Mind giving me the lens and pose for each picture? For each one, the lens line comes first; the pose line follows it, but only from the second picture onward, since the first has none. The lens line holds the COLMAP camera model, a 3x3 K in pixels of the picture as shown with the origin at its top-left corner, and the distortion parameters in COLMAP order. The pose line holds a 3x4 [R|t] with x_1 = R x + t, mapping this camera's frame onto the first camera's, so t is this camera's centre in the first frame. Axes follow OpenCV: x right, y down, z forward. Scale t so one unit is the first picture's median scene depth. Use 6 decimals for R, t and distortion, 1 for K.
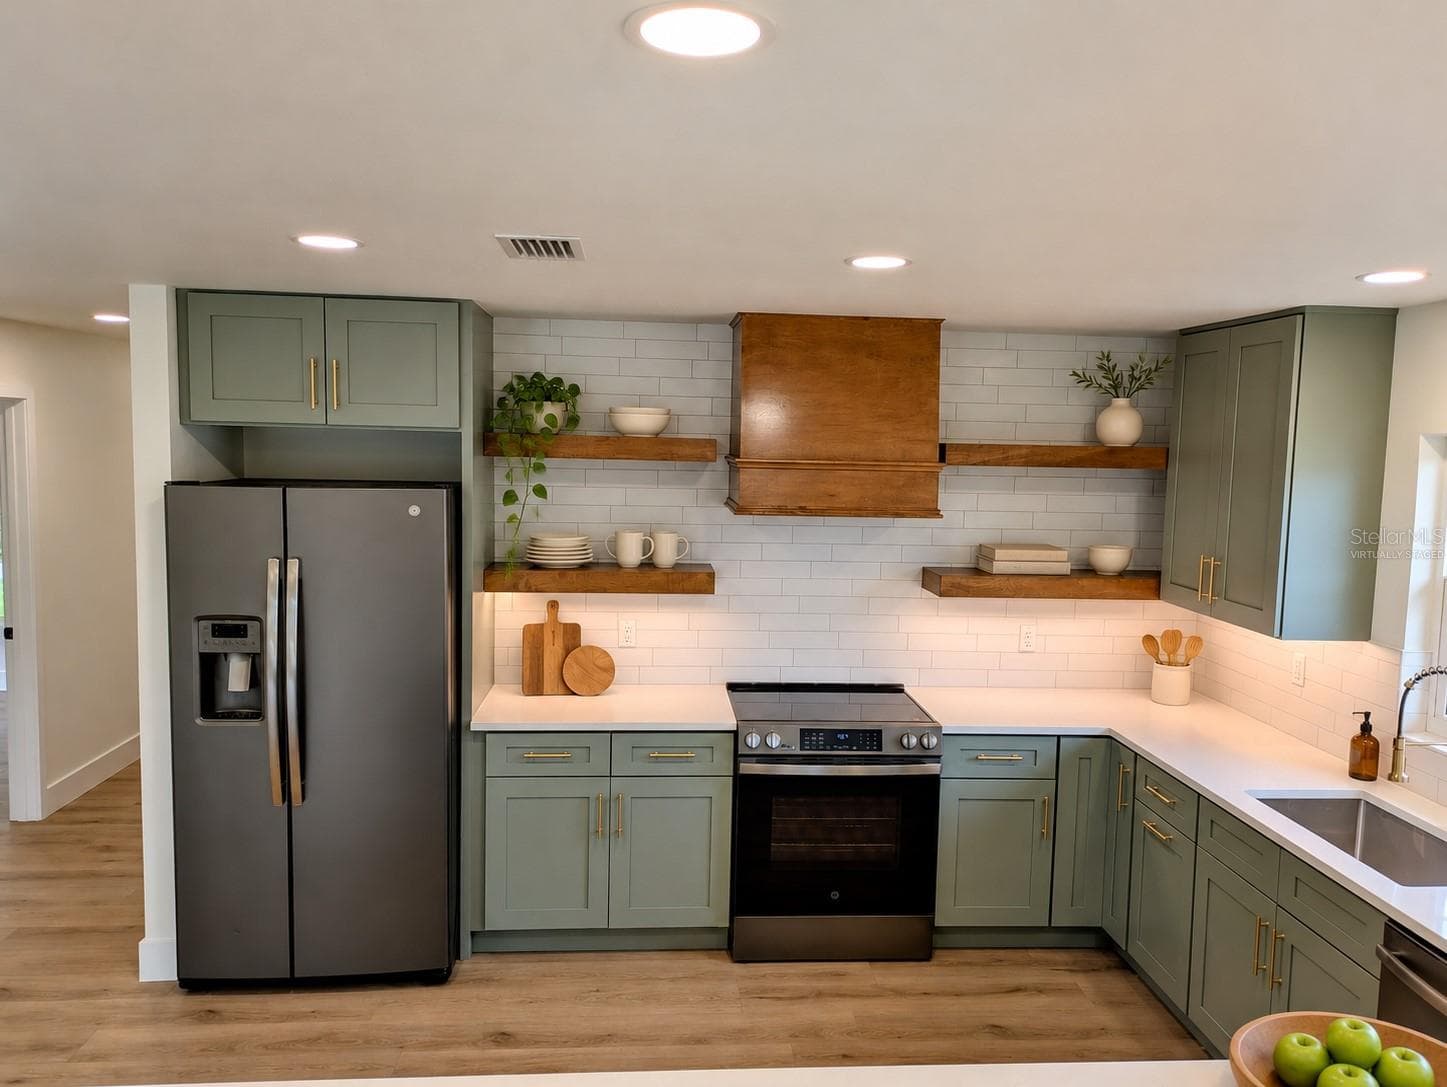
lens RADIAL K [[1085.5, 0, 723.5], [0, 1085.5, 543.5], [0, 0, 1]] dist [0.024254, -0.003234]
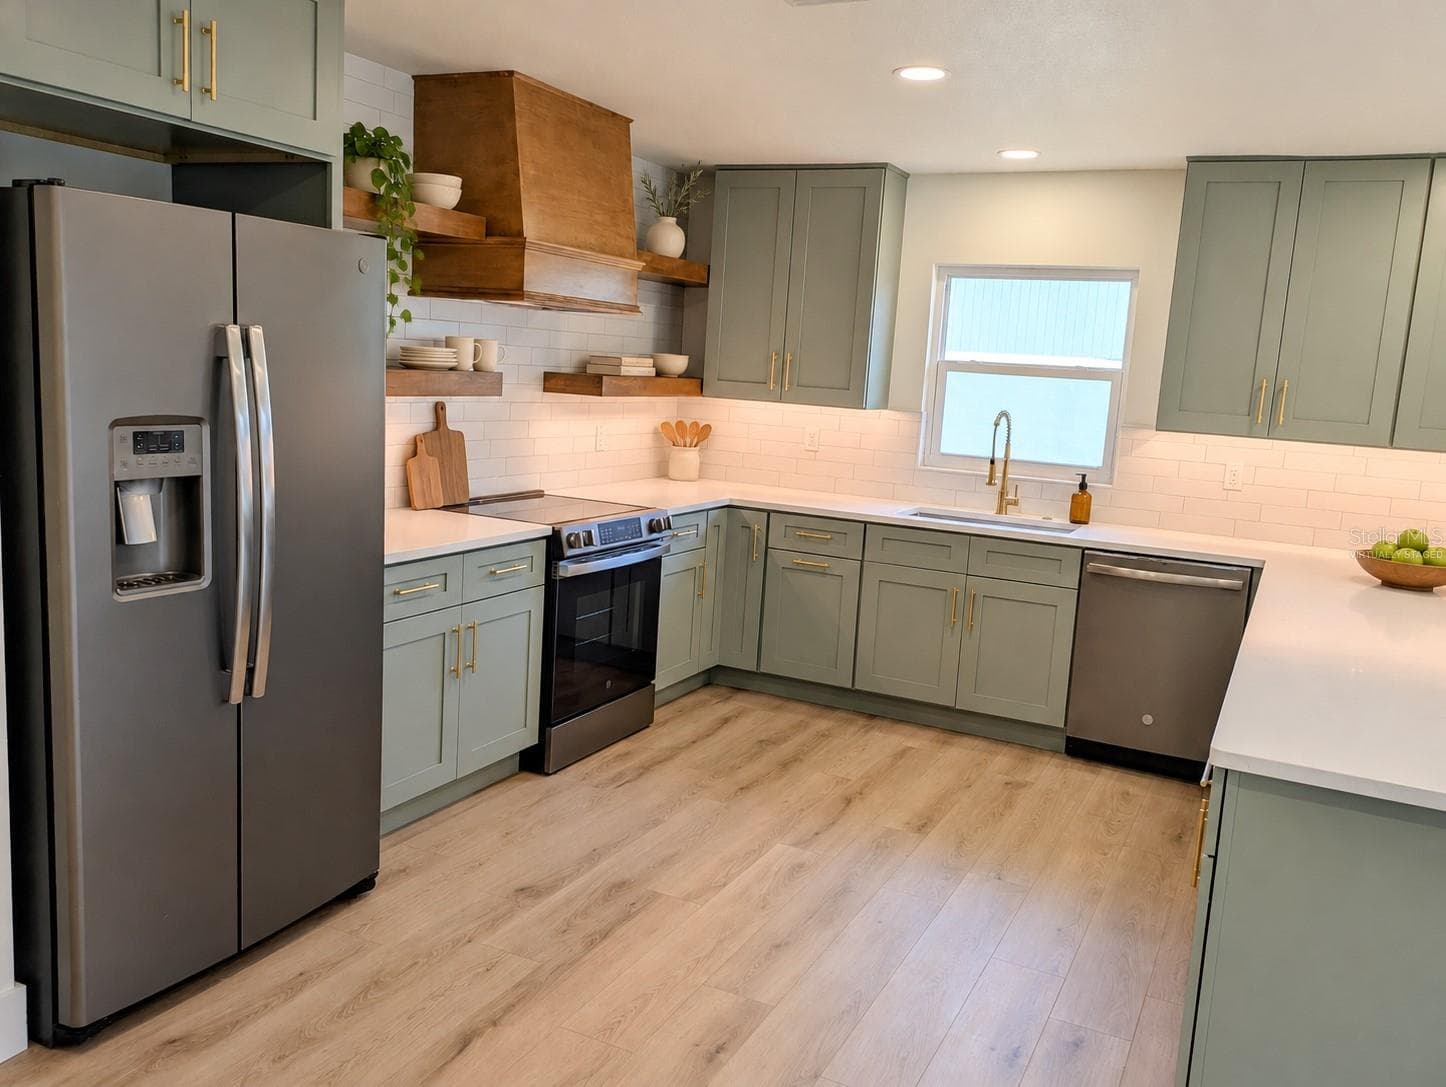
lens RADIAL K [[1186.6, 0, 723.0], [0, 1186.6, 543.5], [0, 0, 1]] dist [0.055952, -0.083581]
pose [[0.505957, -0.121463, 0.853964, -0.812277], [0.030627, 0.991941, 0.122942, 0.059058], [-0.862015, -0.036049, 0.505600, 0.356555]]
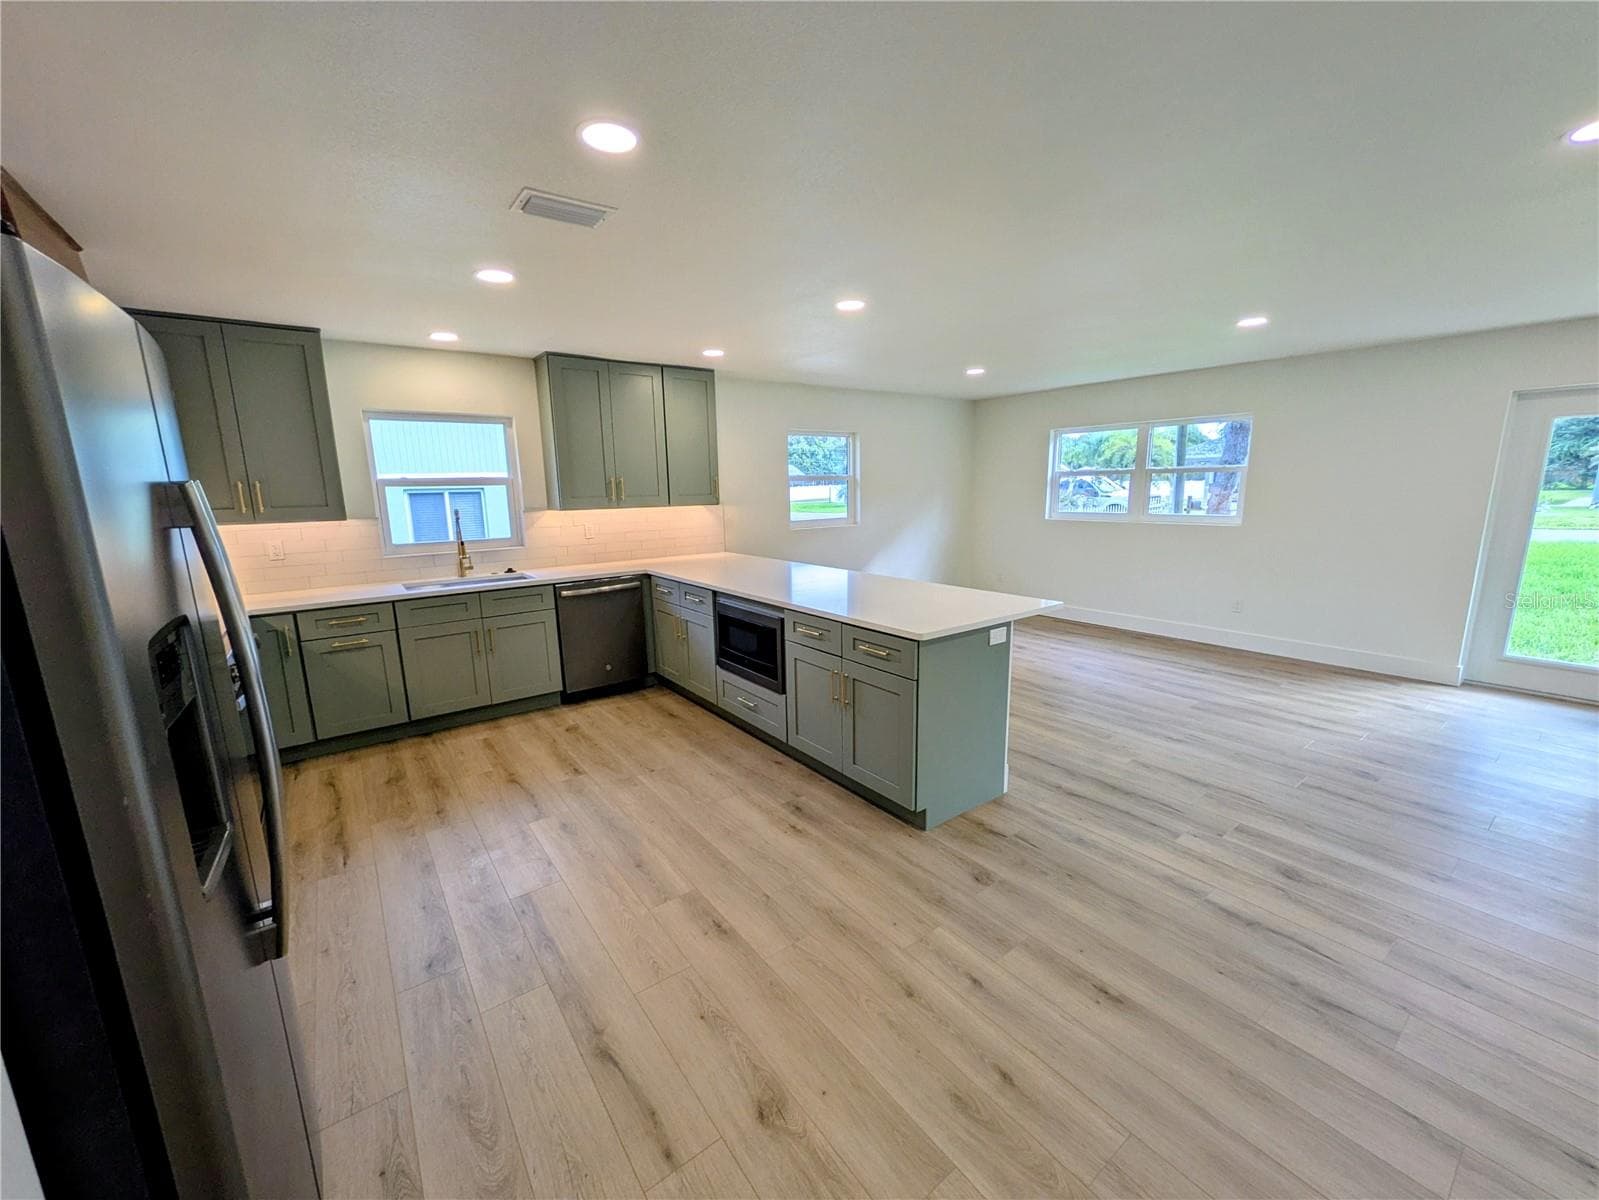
lens RADIAL K [[629.3, 0, 801.0], [0, 629.3, 603.4], [0, 0, 1]] dist [0.002775, -0.000210]
pose [[-0.540820, -0.170407, 0.823696, -0.721819], [0.087149, 0.962641, 0.256372, 0.015533], [-0.836611, 0.210435, -0.505765, 0.848418]]
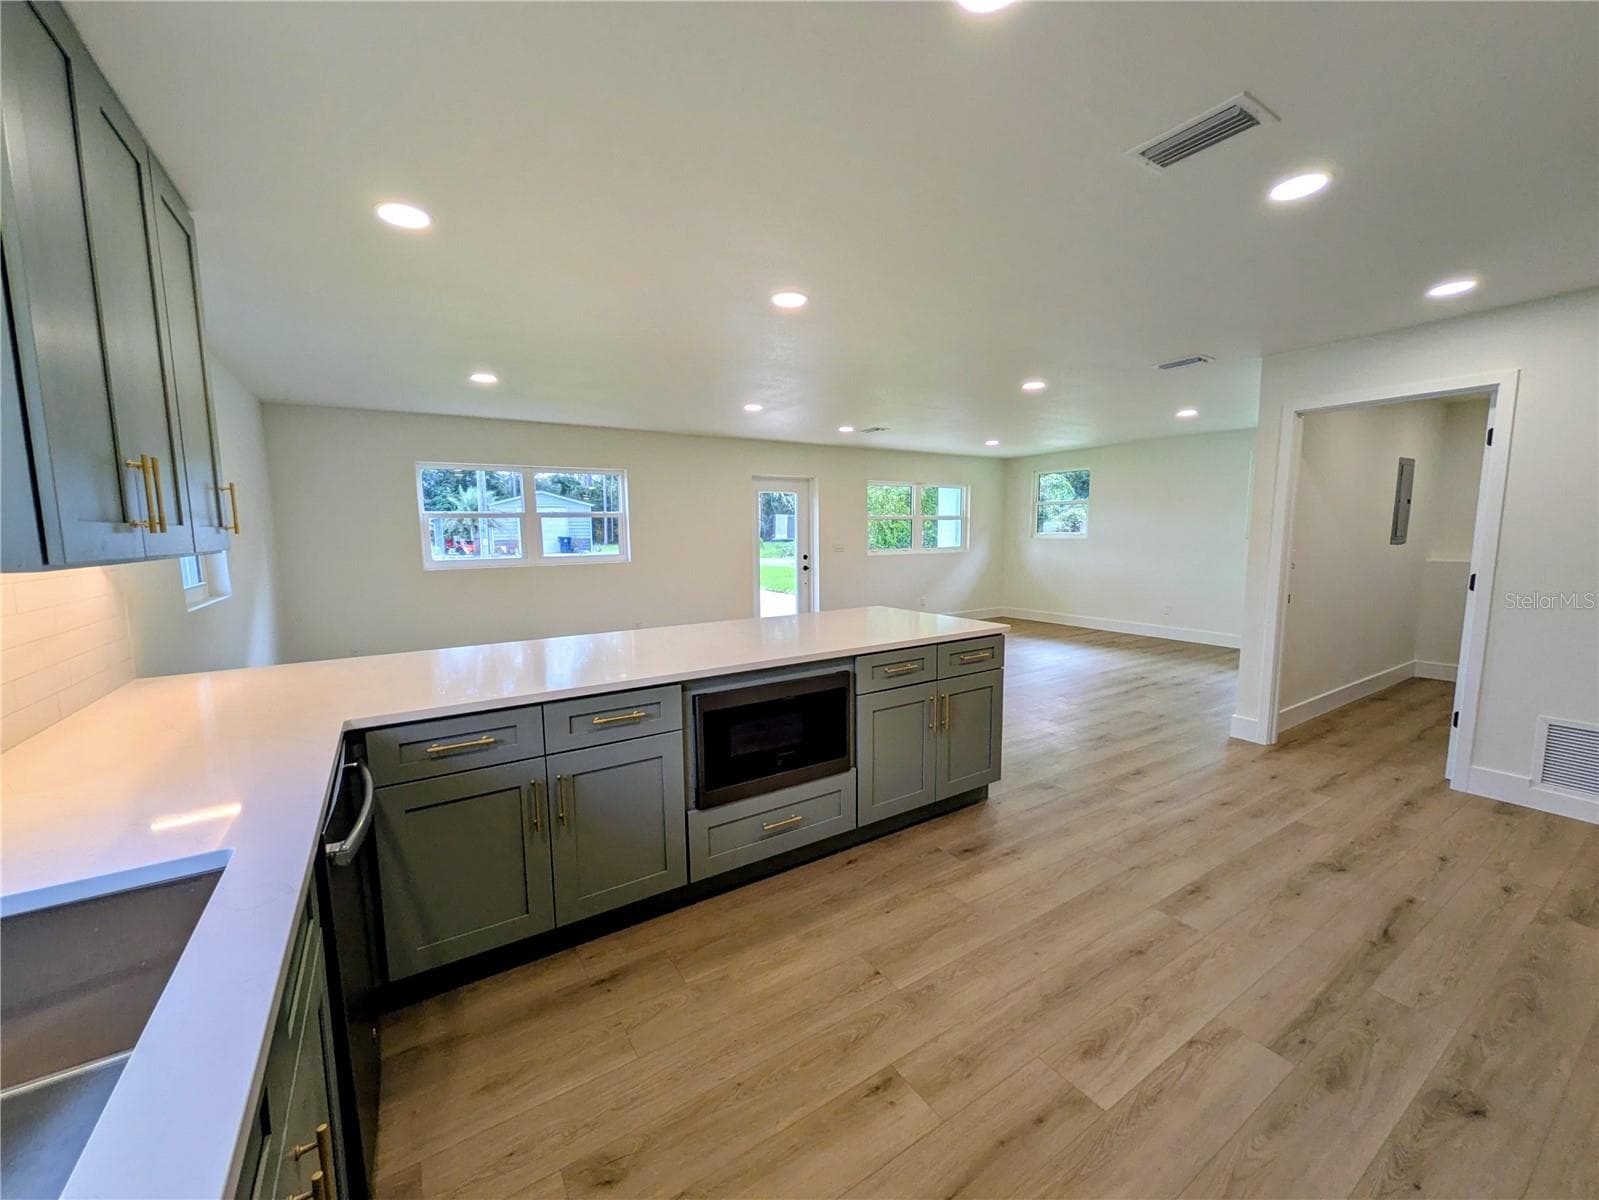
lens RADIAL K [[629.3, 0, 801.0], [0, 629.3, 603.4], [0, 0, 1]] dist [0.002775, -0.000210]
pose [[-0.878357, 0.043678, -0.476005, 0.335472], [-0.051978, 0.981184, 0.185947, 0.058259], [0.475171, 0.188070, -0.859559, 0.979201]]
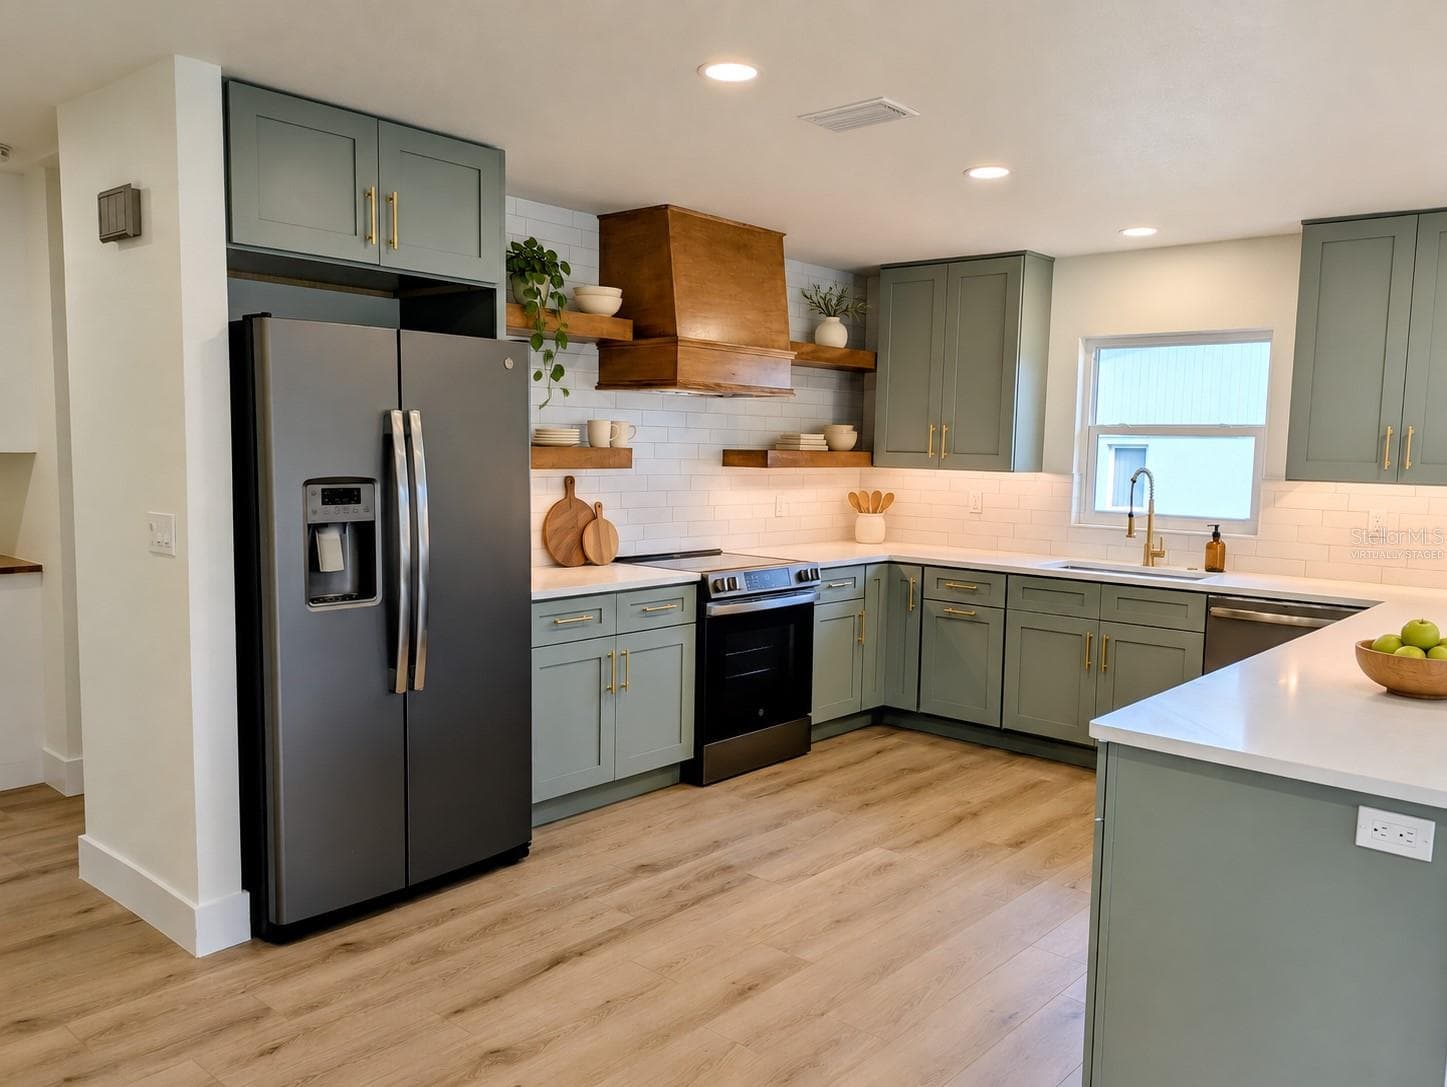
lens RADIAL K [[1114.4, 0, 727.0], [0, 1114.4, 557.8], [0, 0, 1]] dist [0.054718, -0.116513]
pose [[0.712954, -0.077858, 0.696875, -0.789024], [0.061392, 0.996931, 0.048573, 0.096521], [-0.698518, 0.008152, 0.715546, 0.156626]]
